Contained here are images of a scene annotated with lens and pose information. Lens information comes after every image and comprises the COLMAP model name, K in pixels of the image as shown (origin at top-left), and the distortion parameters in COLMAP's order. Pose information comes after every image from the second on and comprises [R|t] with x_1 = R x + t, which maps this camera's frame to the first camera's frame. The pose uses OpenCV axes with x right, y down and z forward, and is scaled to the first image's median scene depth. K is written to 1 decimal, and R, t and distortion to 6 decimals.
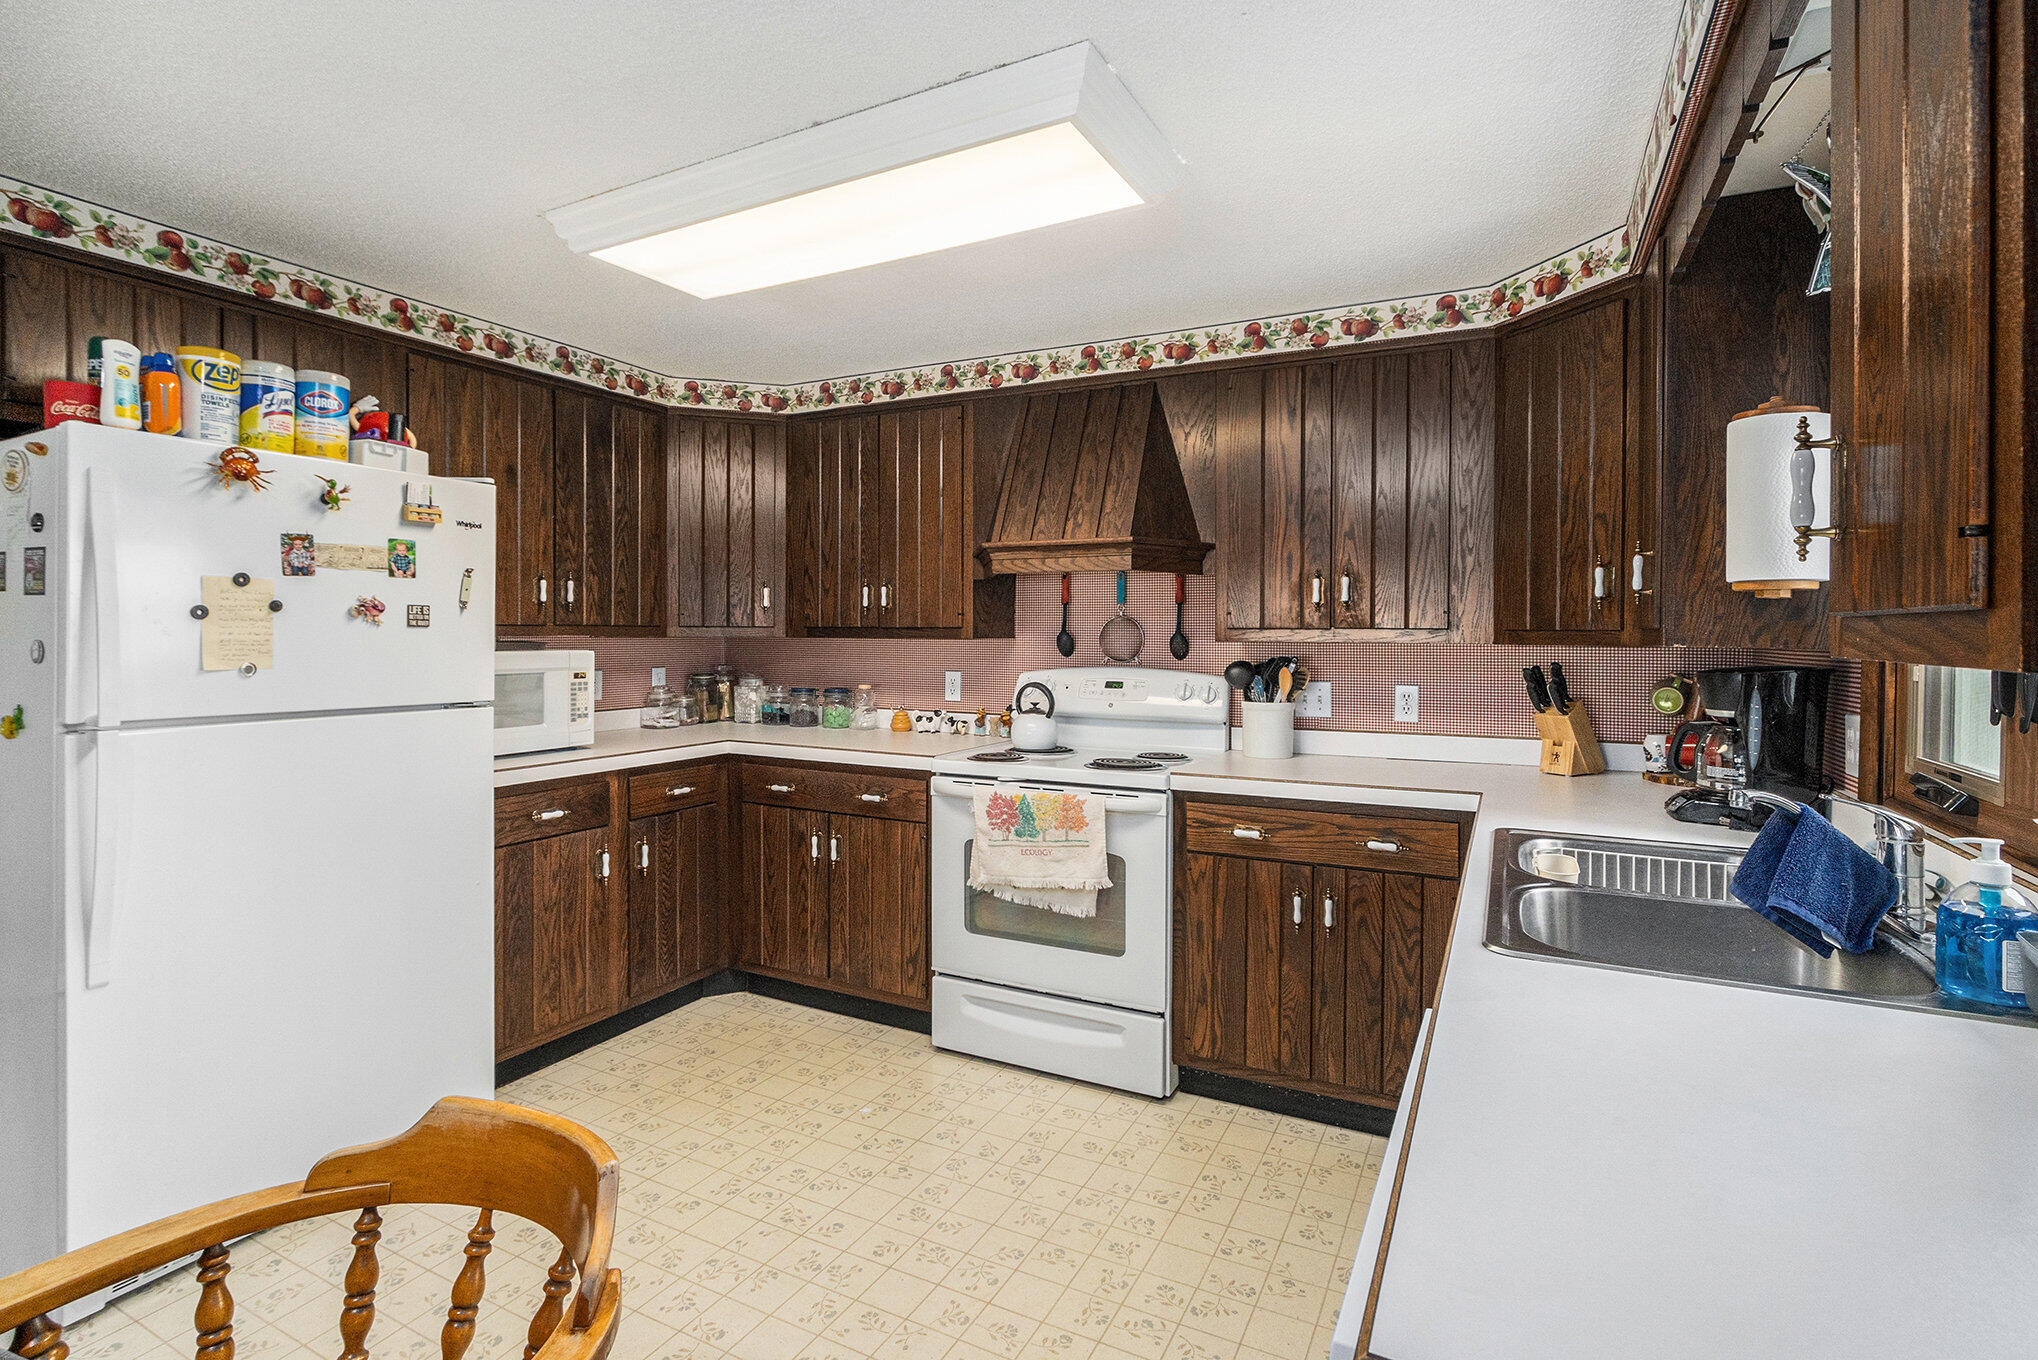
lens RADIAL K [[974.7, 0, 1025.0], [0, 974.7, 637.4], [0, 0, 1]] dist [-0.031970, 0.000147]
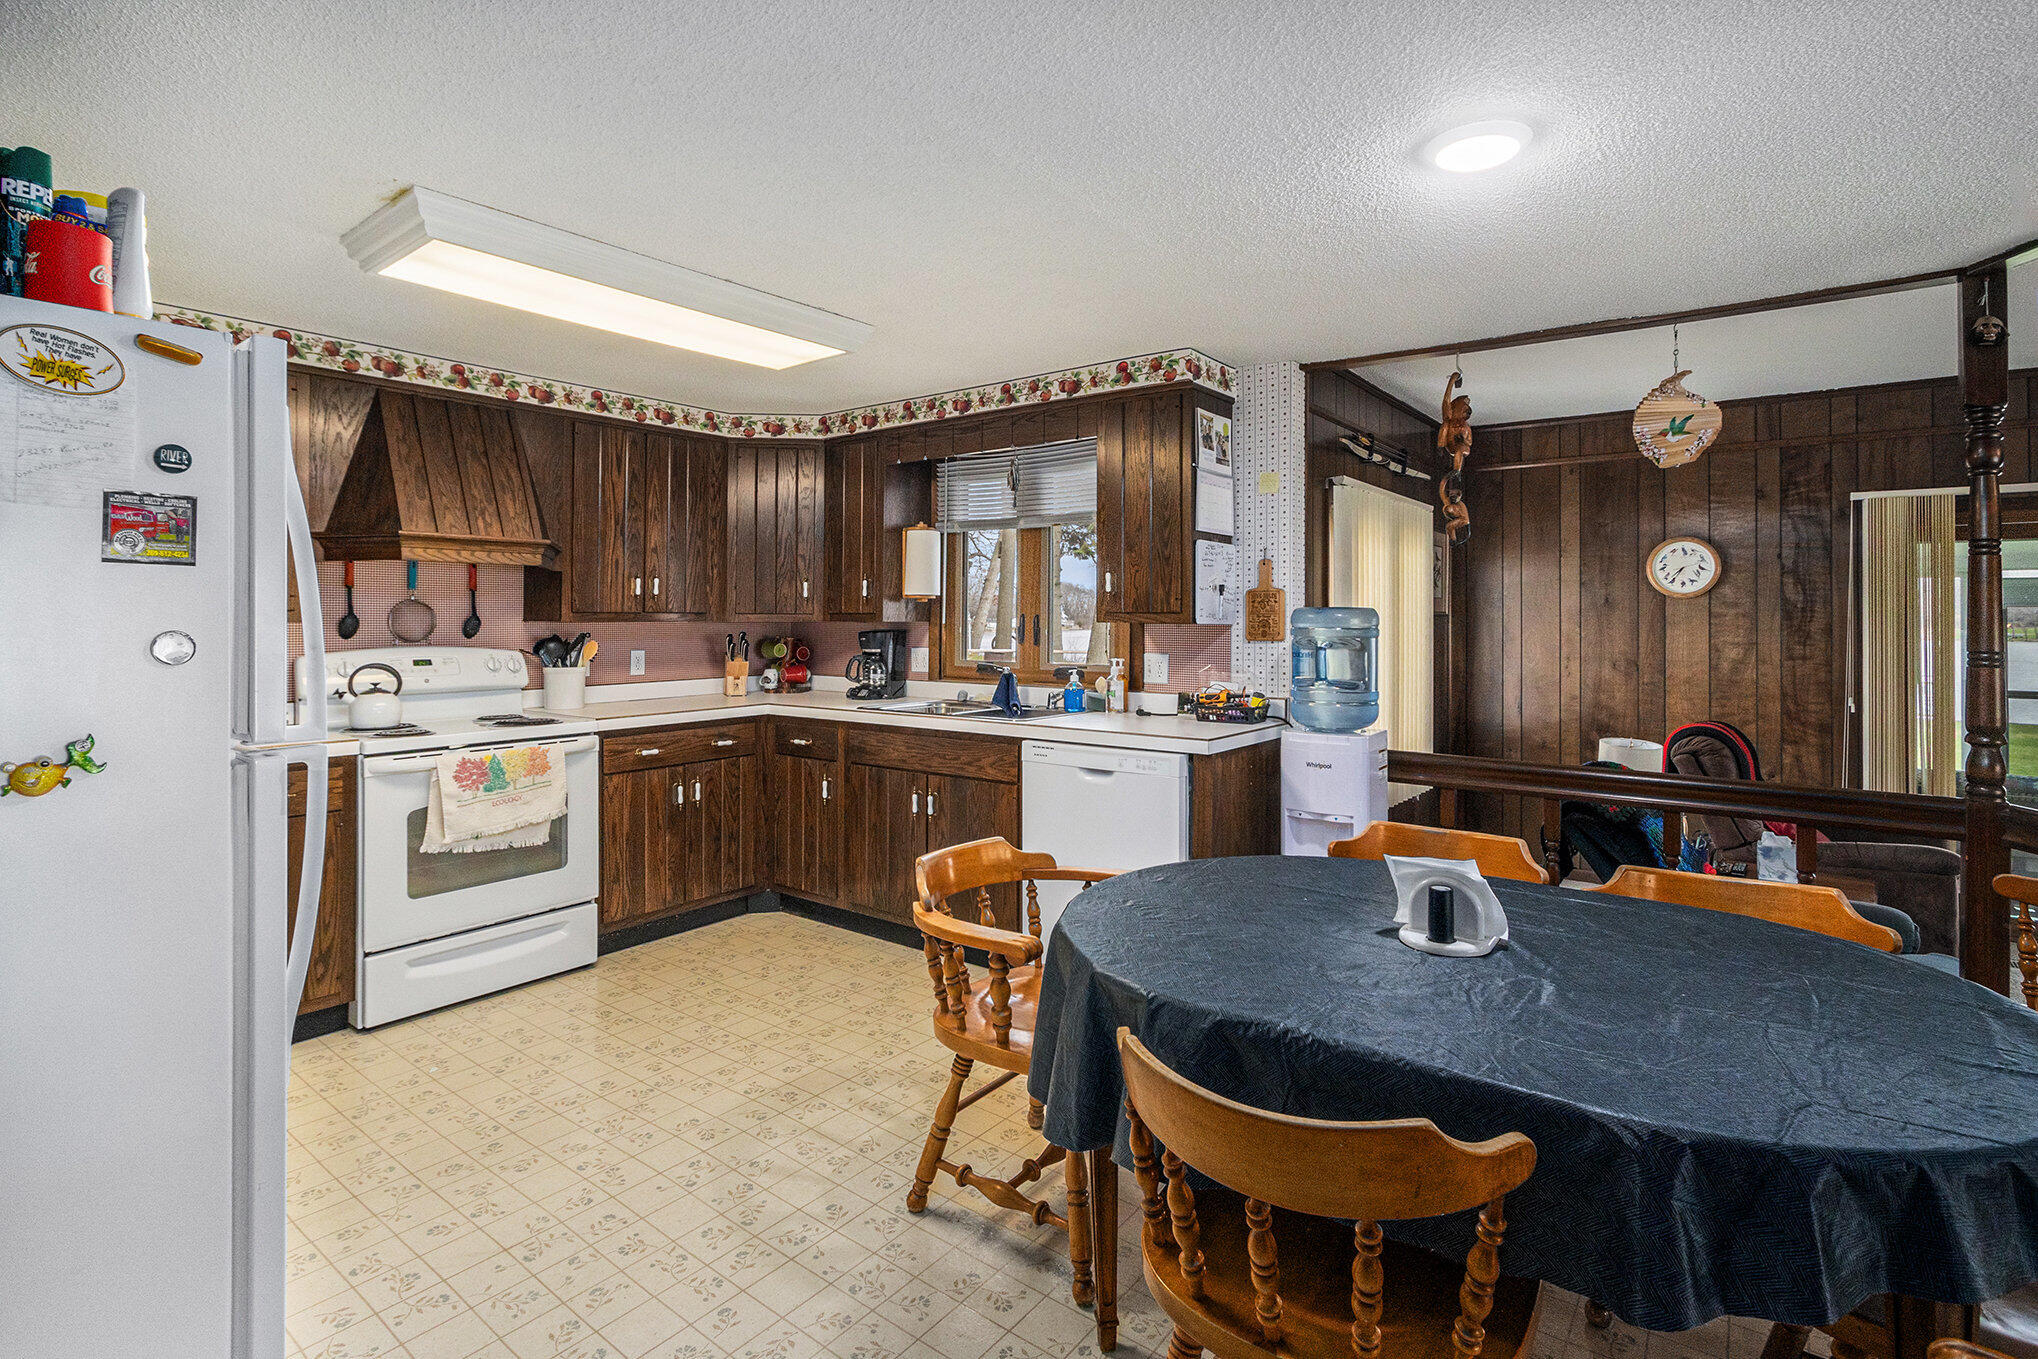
lens RADIAL K [[971.5, 0, 990.5], [0, 971.5, 595.1], [0, 0, 1]] dist [-0.014589, -0.000221]
pose [[0.203365, 0.017233, 0.978951, -1.015187], [0.003168, 0.999828, -0.018258, -0.006811], [-0.979098, 0.006814, 0.203275, 0.177268]]
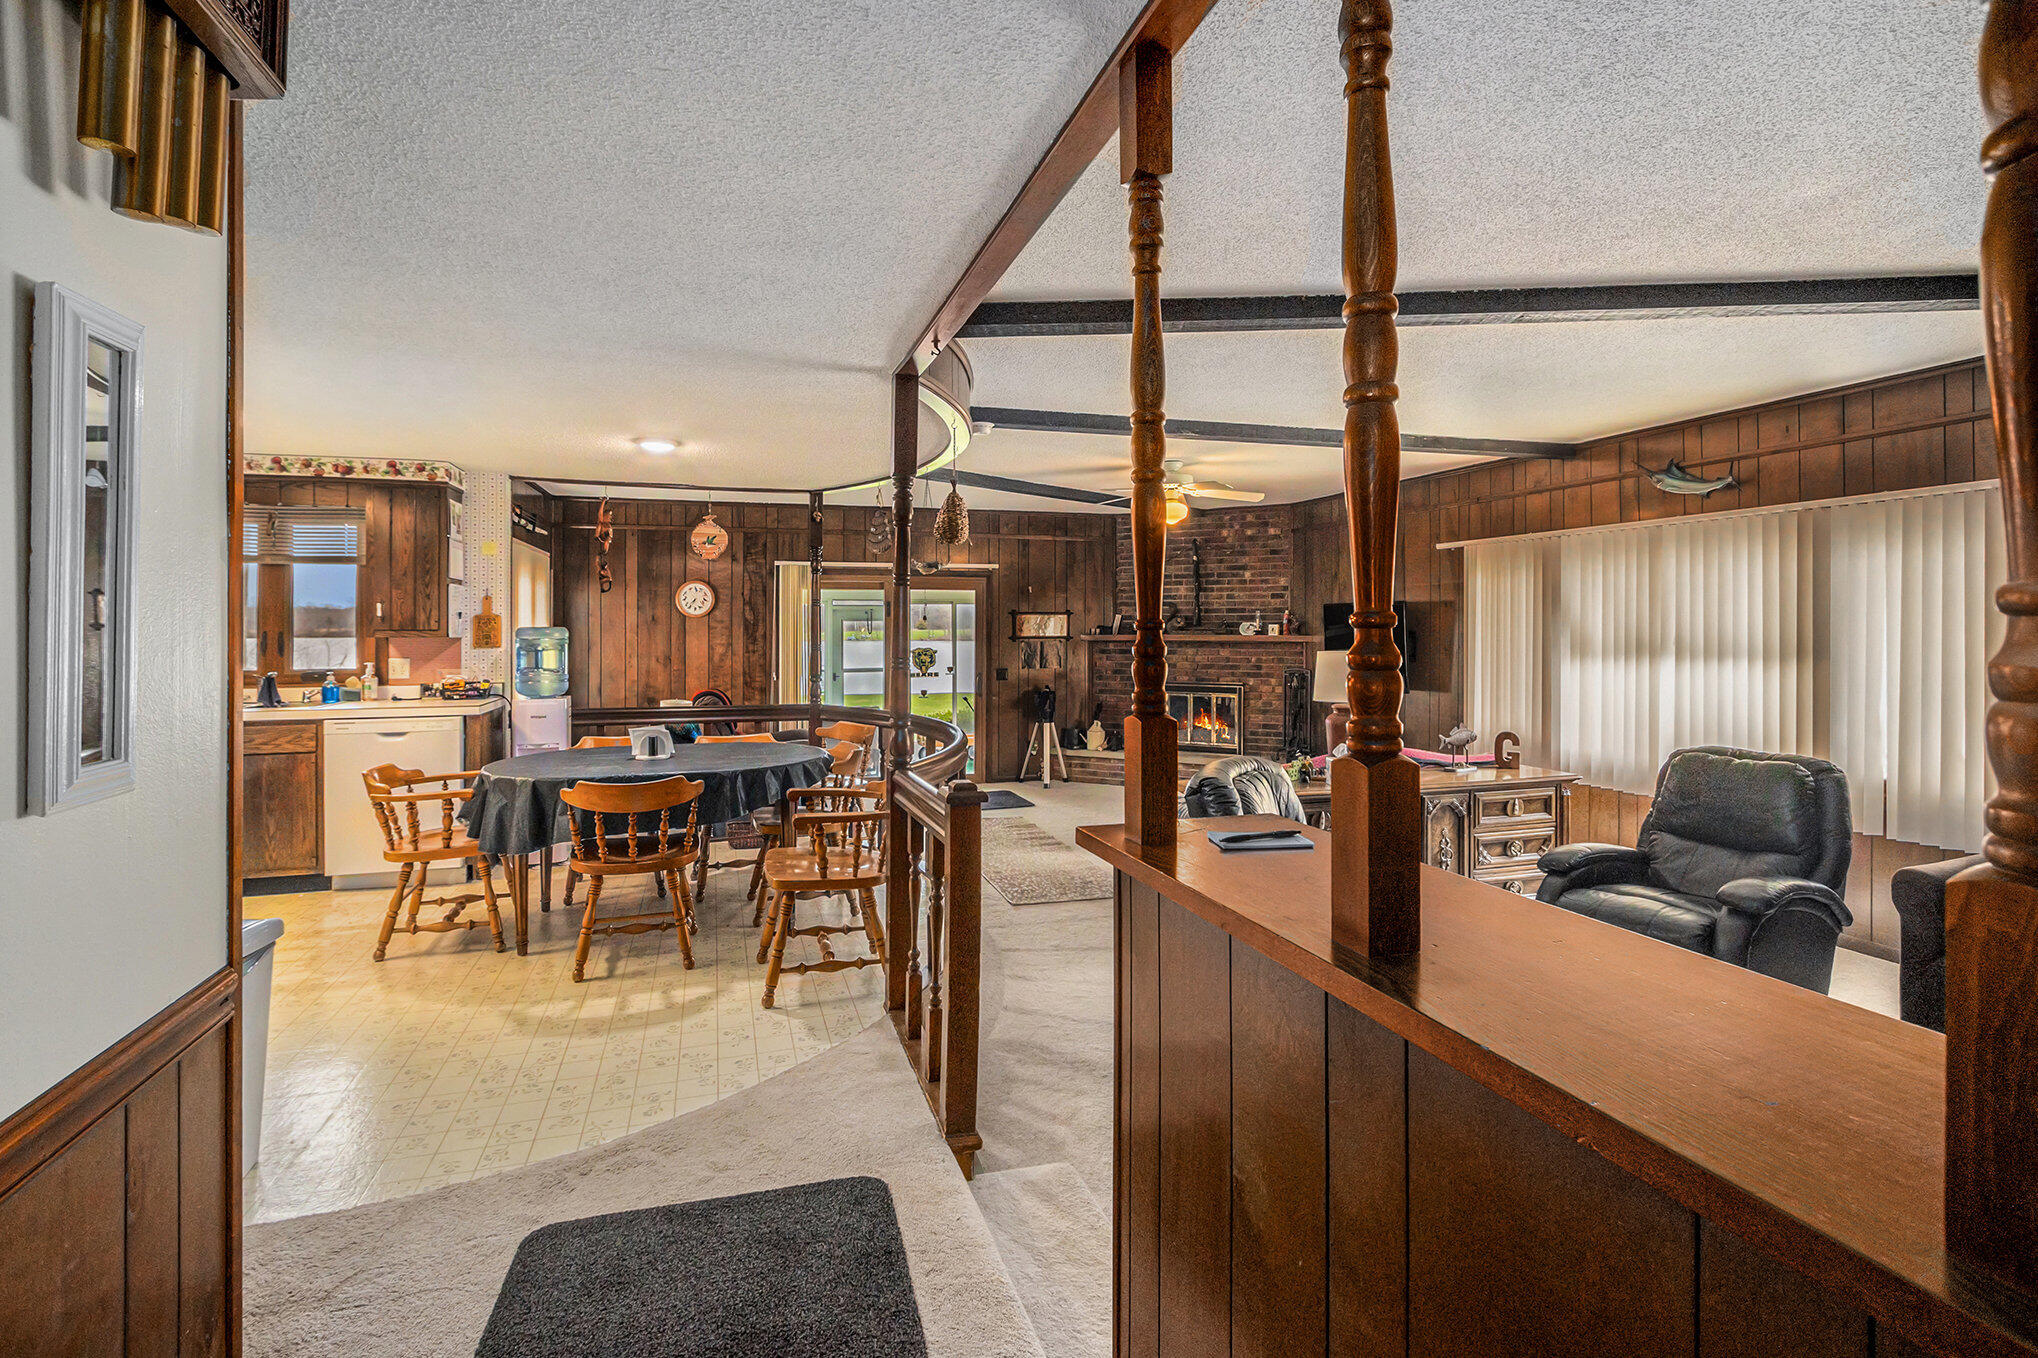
lens RADIAL K [[993.2, 0, 1002.8], [0, 993.2, 658.6], [0, 0, 1]] dist [-0.000526, 0.000037]
pose [[-0.681702, -0.028548, 0.731073, -1.897199], [0.002043, 0.999160, 0.040922, -0.026980], [-0.731628, 0.029390, -0.681071, 0.682964]]
